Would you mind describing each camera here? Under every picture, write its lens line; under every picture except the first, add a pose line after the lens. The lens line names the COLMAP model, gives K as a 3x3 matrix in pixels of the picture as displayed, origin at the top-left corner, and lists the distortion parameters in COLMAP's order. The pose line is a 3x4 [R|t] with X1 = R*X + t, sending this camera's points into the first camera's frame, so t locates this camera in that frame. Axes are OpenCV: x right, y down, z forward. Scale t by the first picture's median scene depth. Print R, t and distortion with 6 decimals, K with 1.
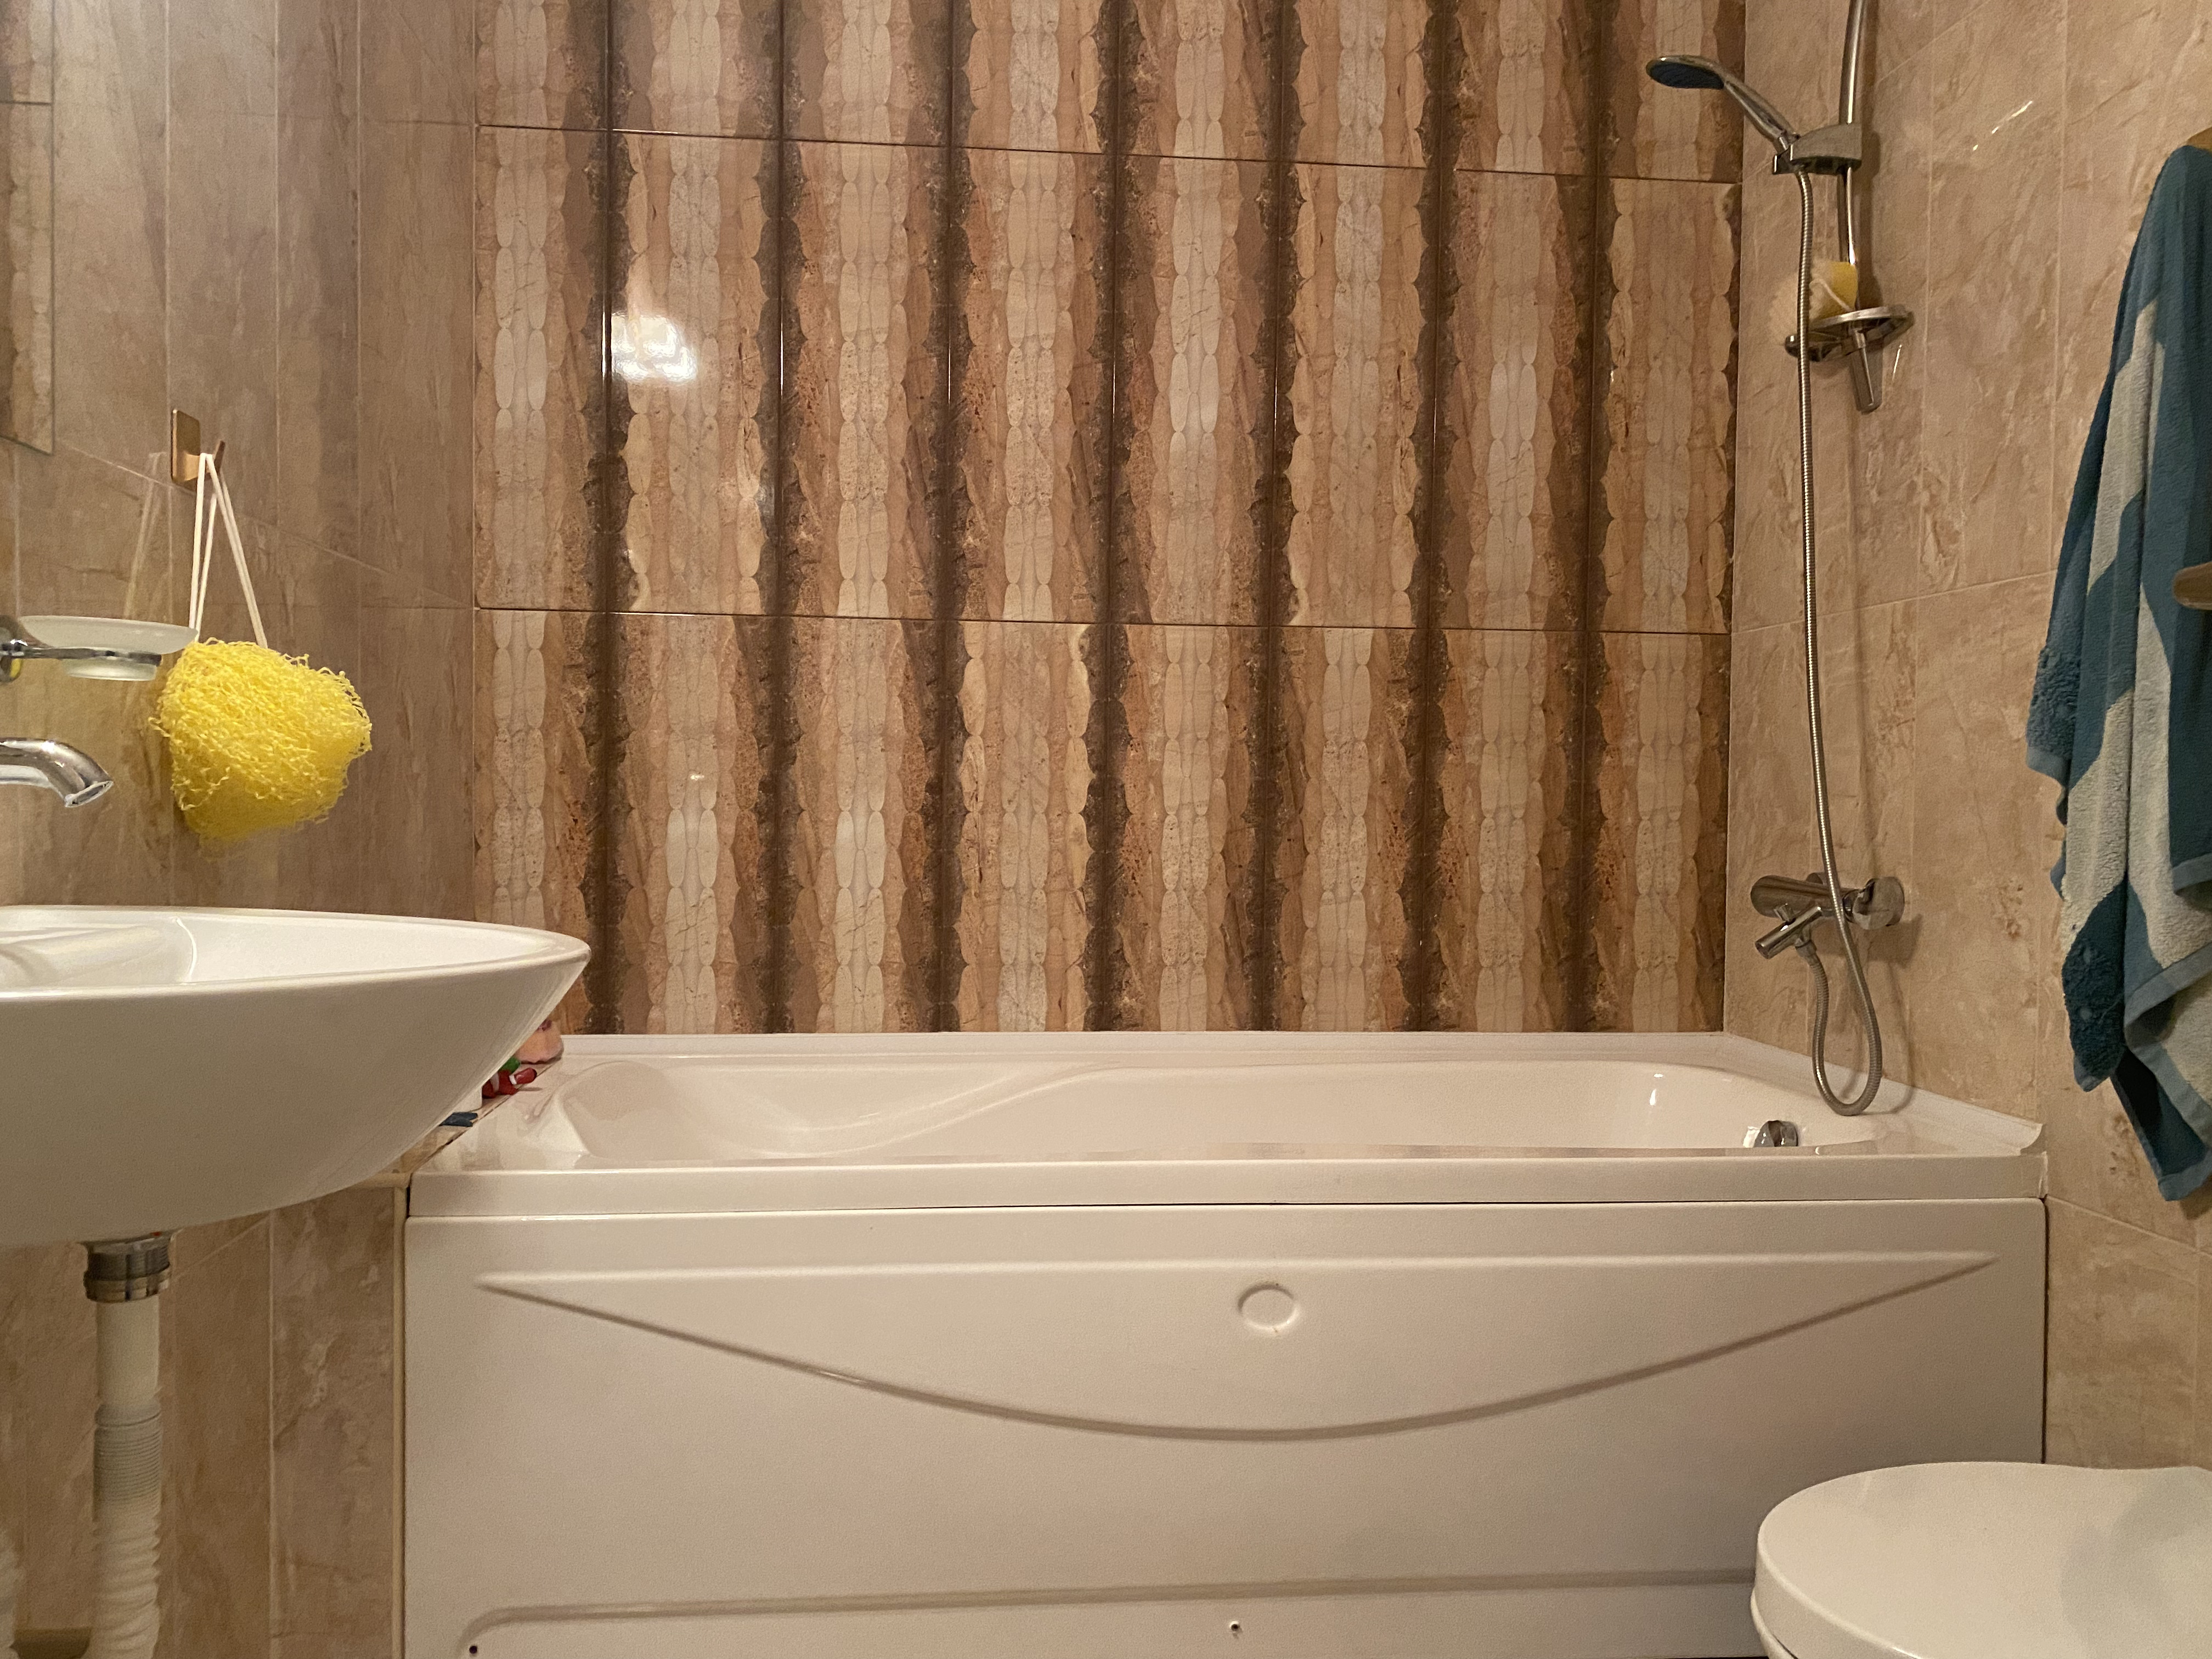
lens RADIAL K [[1669.2, 0, 1093.9], [0, 1669.2, 824.8], [0, 0, 1]] dist [0.017146, -0.029012]
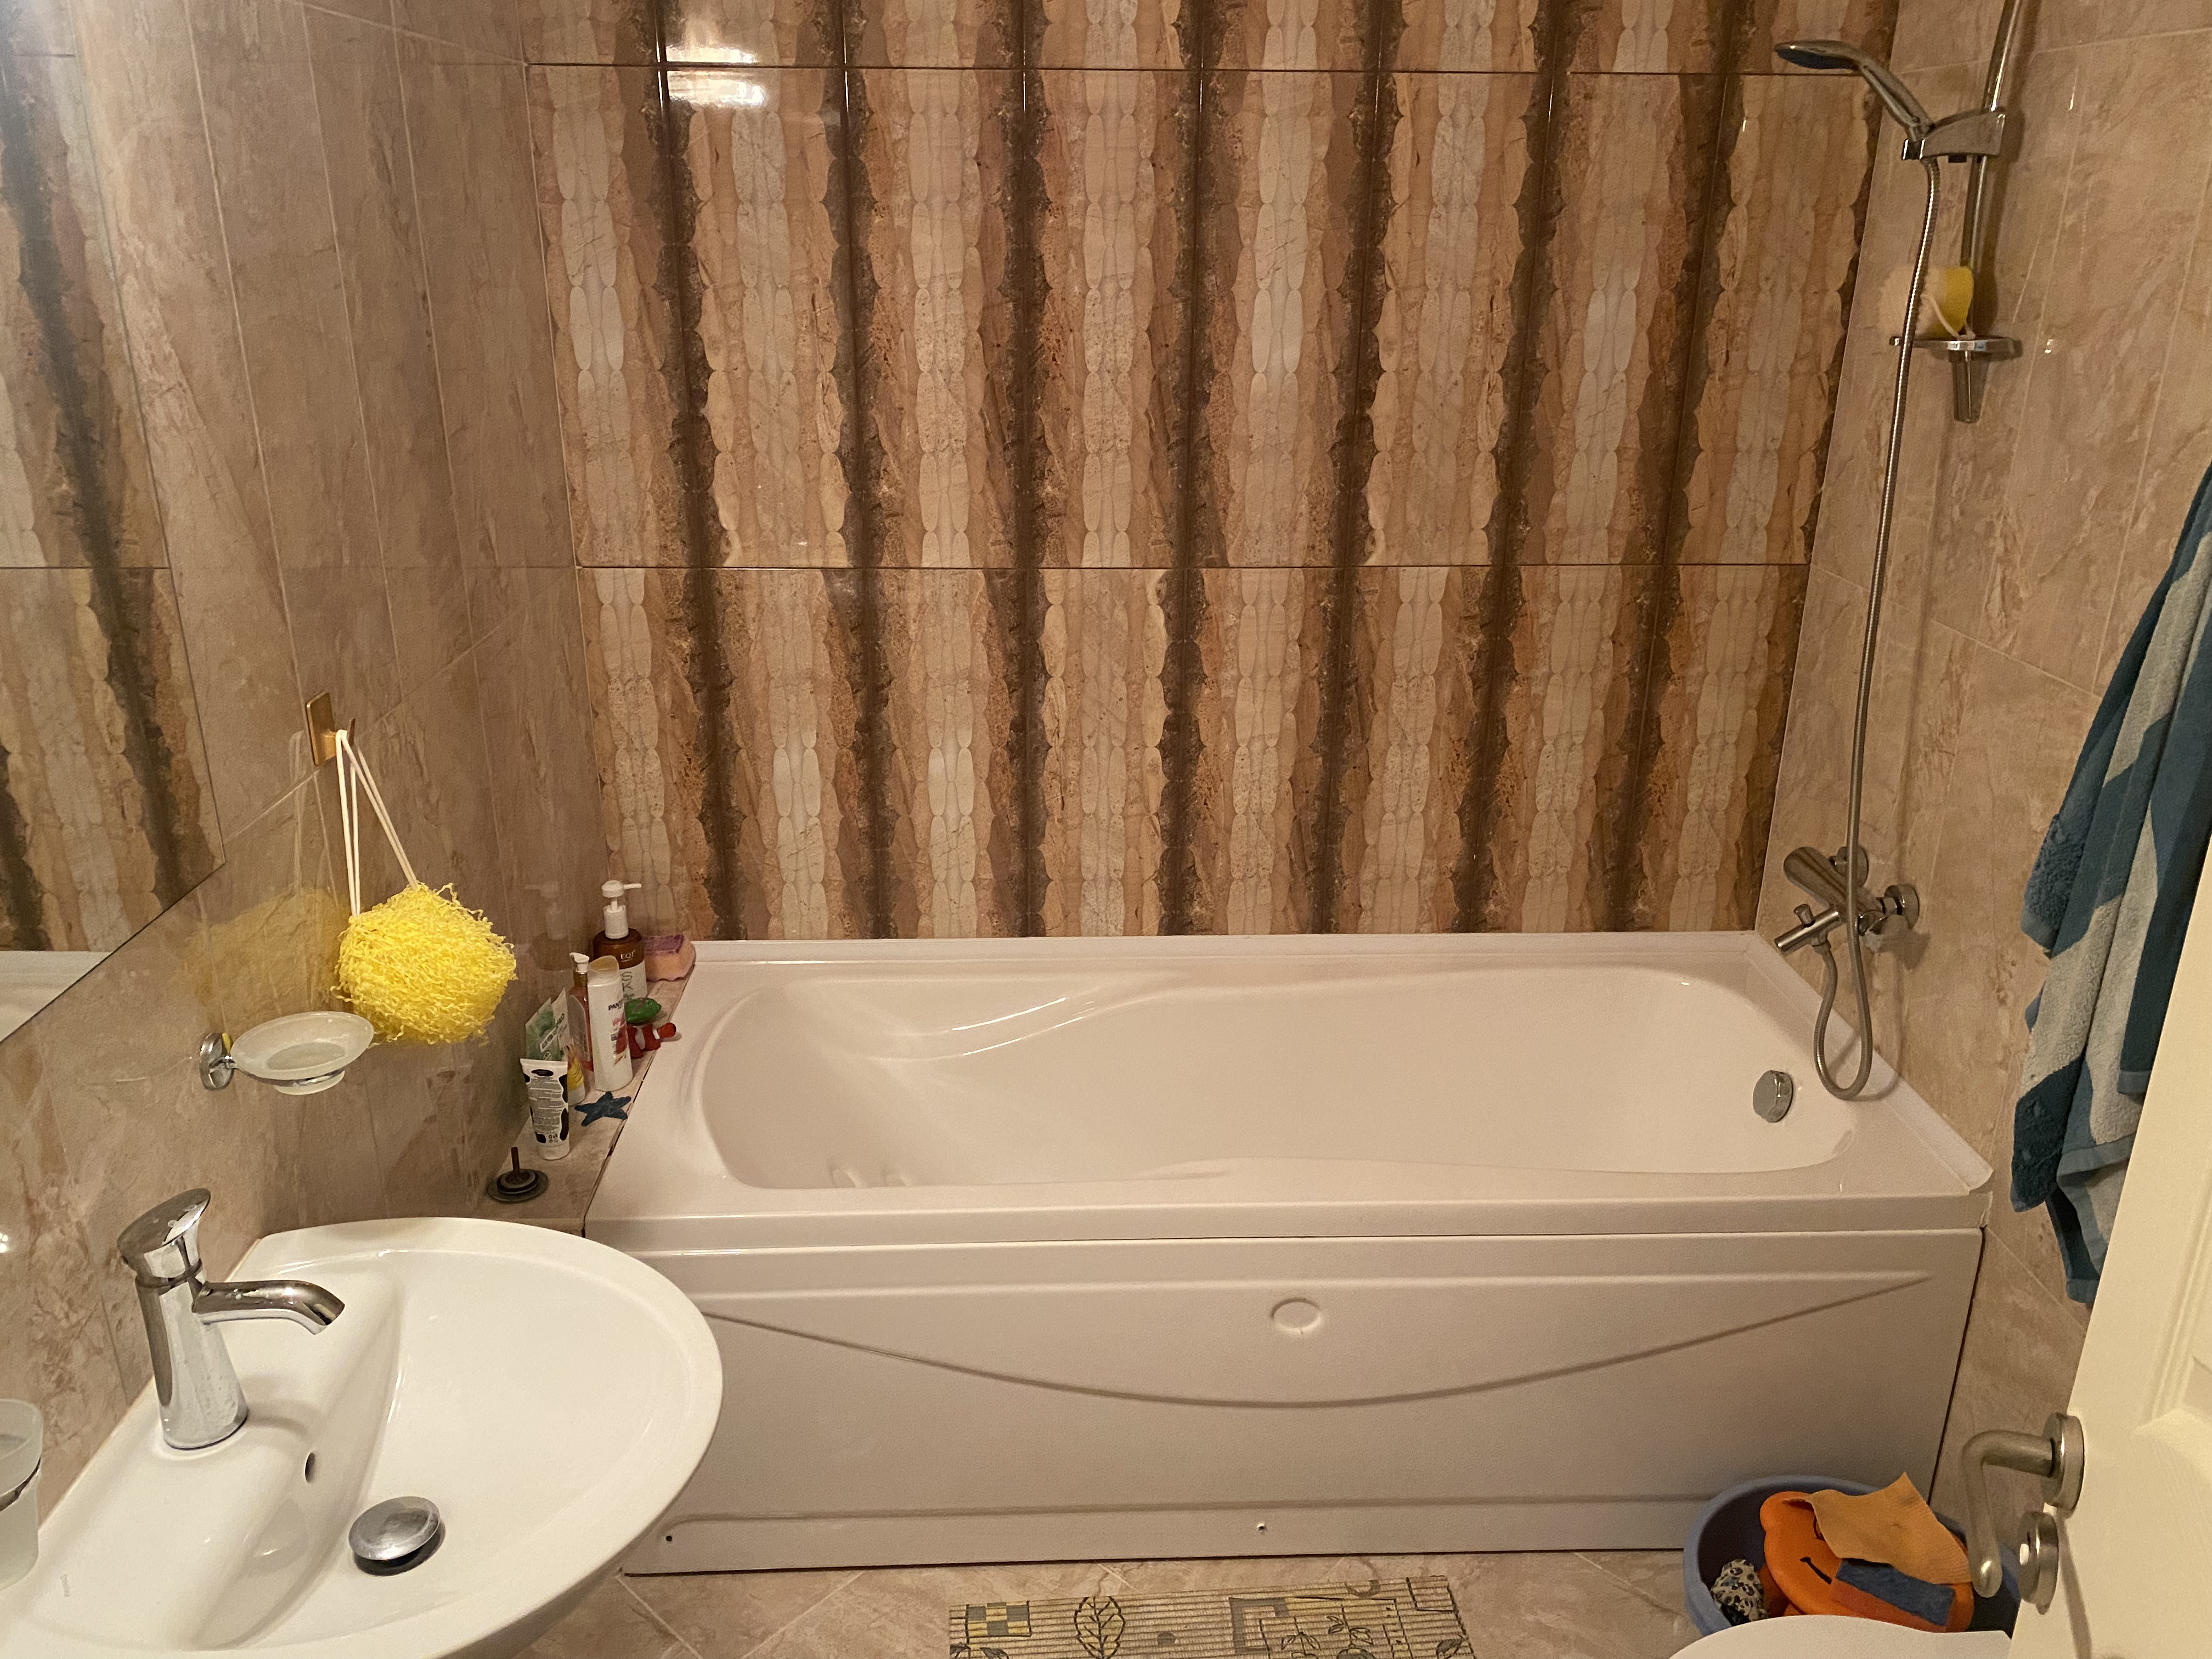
lens RADIAL K [[1669.2, 0, 1115.1], [0, 1669.2, 829.0], [0, 0, 1]] dist [0.017146, -0.029012]
pose [[0.998448, 0.017245, -0.052964, 0.022823], [0.000812, 0.946257, 0.323416, -0.303253], [0.055695, -0.322957, 0.944773, -0.019892]]
